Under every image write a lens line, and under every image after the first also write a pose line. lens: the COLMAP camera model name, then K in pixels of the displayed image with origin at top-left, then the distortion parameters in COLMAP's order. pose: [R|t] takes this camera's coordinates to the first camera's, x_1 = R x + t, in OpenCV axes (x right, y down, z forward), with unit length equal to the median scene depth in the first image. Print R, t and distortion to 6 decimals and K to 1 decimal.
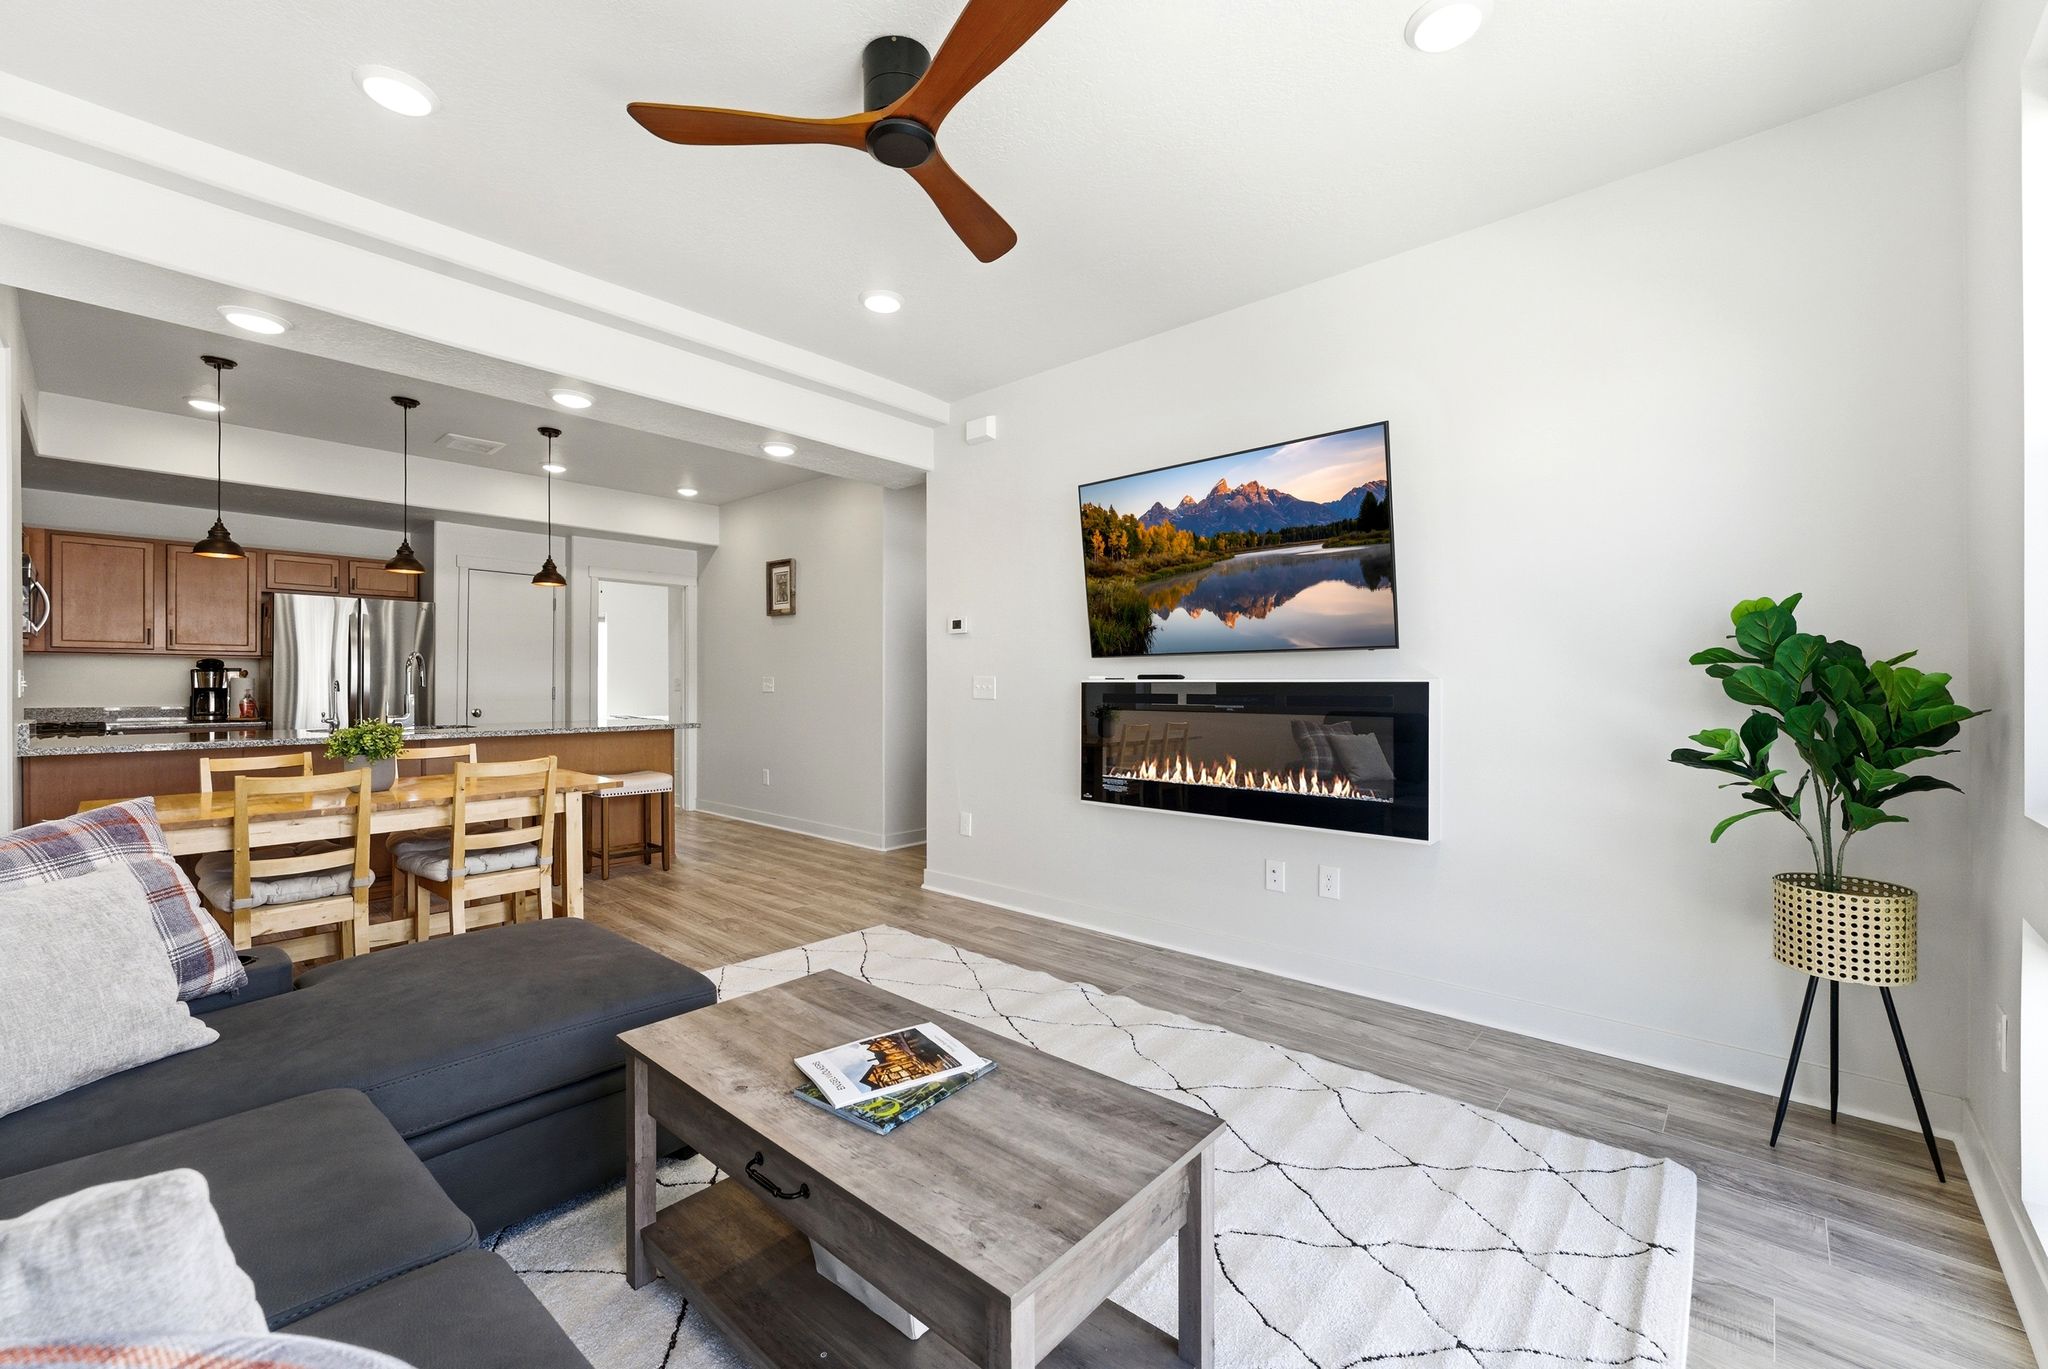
lens RADIAL K [[834.9, 0, 1055.7], [0, 834.9, 690.2], [0, 0, 1]] dist [0.002004, -0.000071]
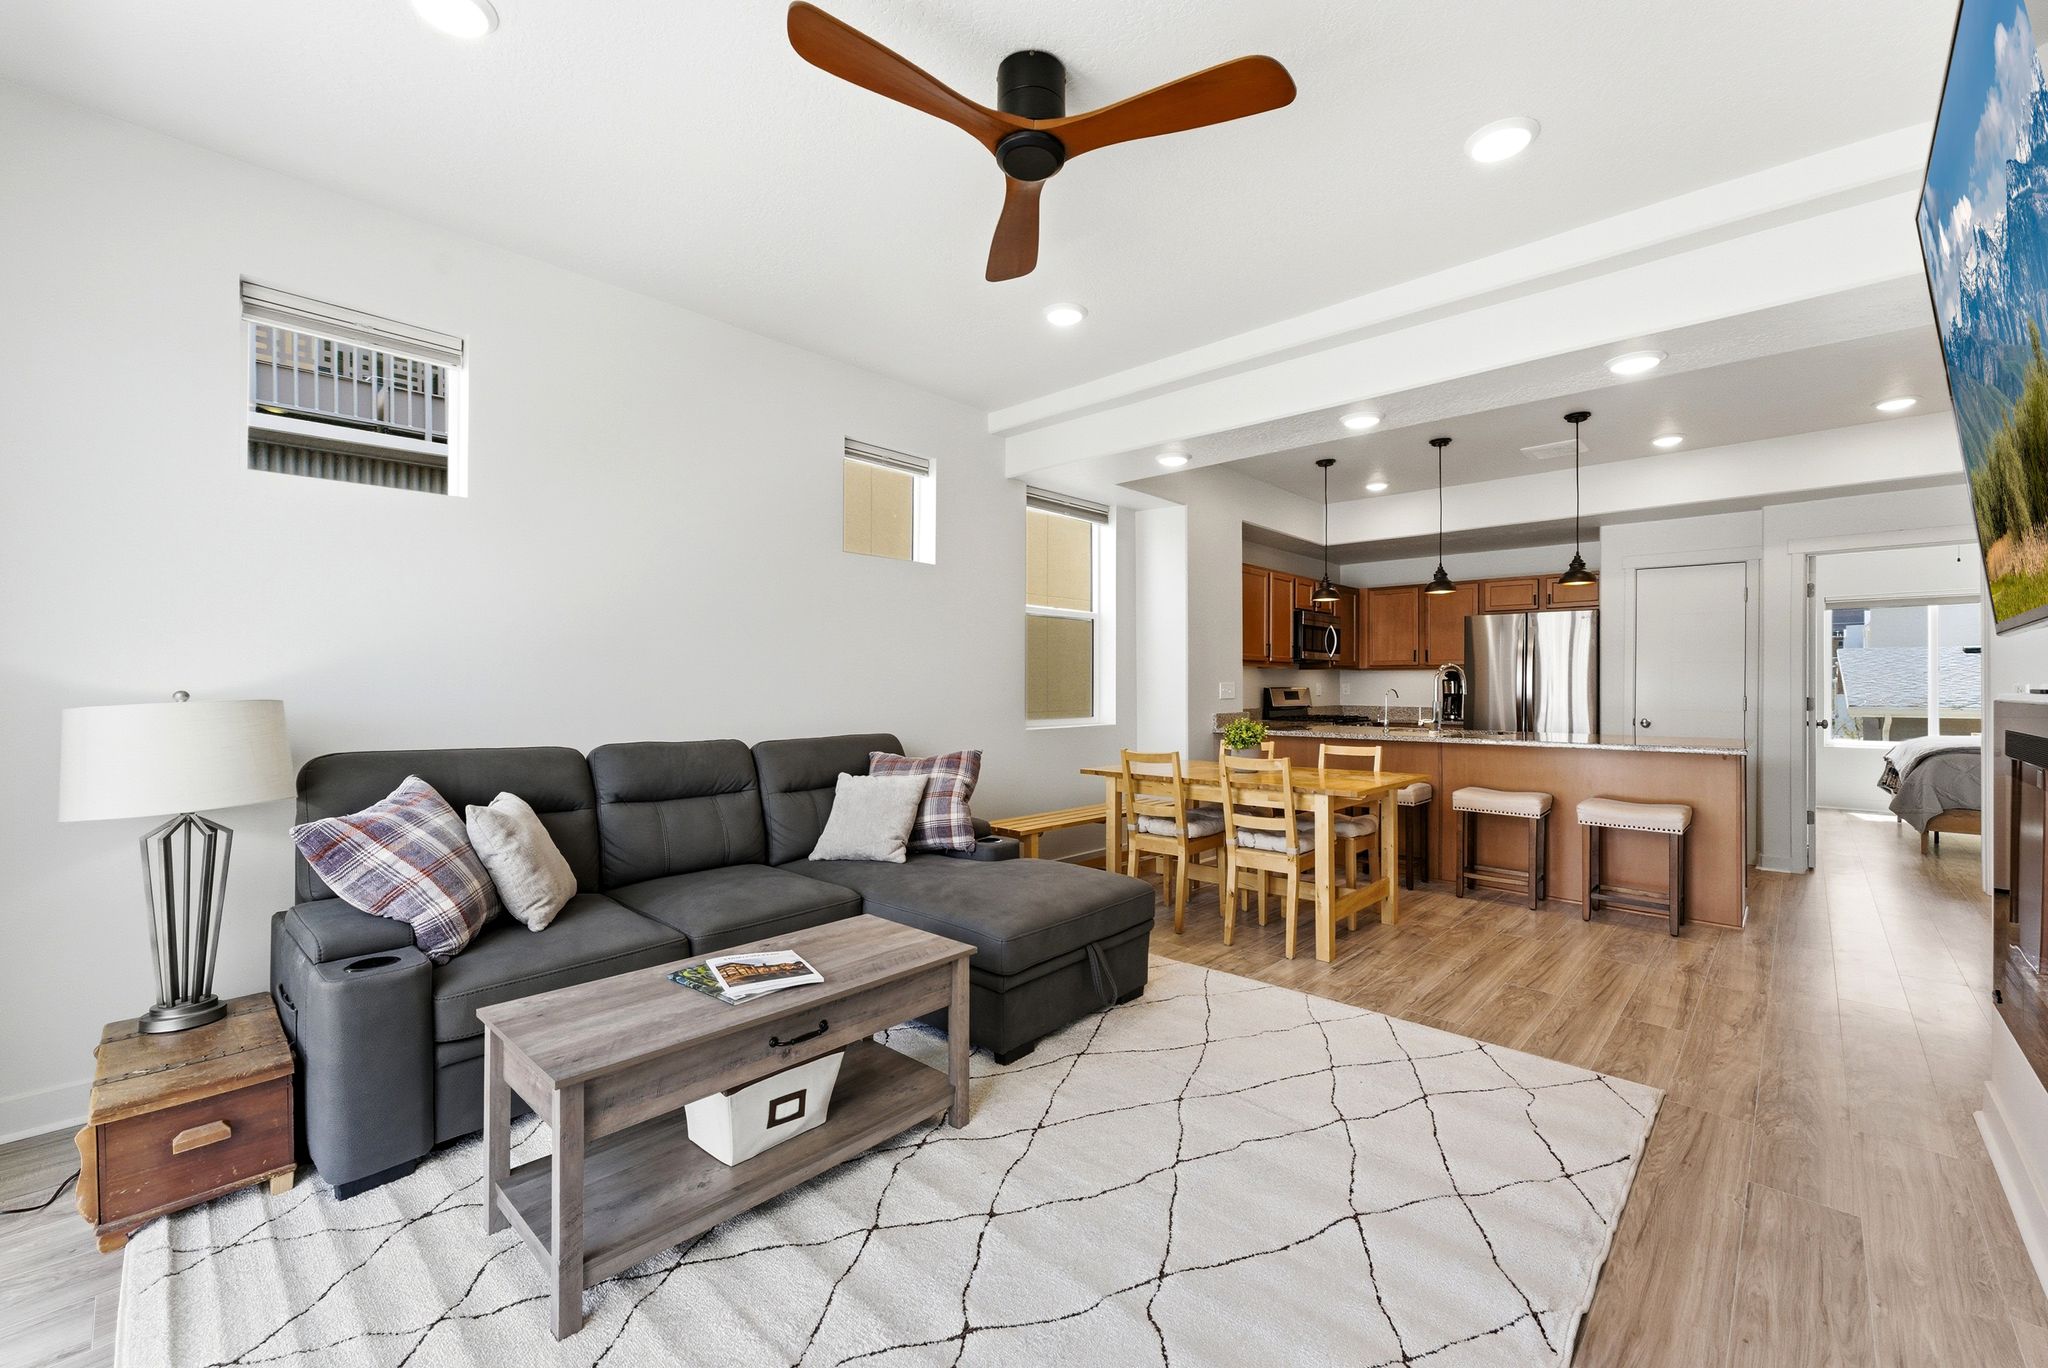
lens RADIAL K [[834.9, 0, 1008.4], [0, 834.9, 682.2], [0, 0, 1]] dist [0.002004, -0.000071]
pose [[-0.053267, -0.005591, -0.998565, 0.480791], [-0.009564, 0.999941, -0.005088, -0.011831], [0.998535, 0.009279, -0.053317, 0.611404]]
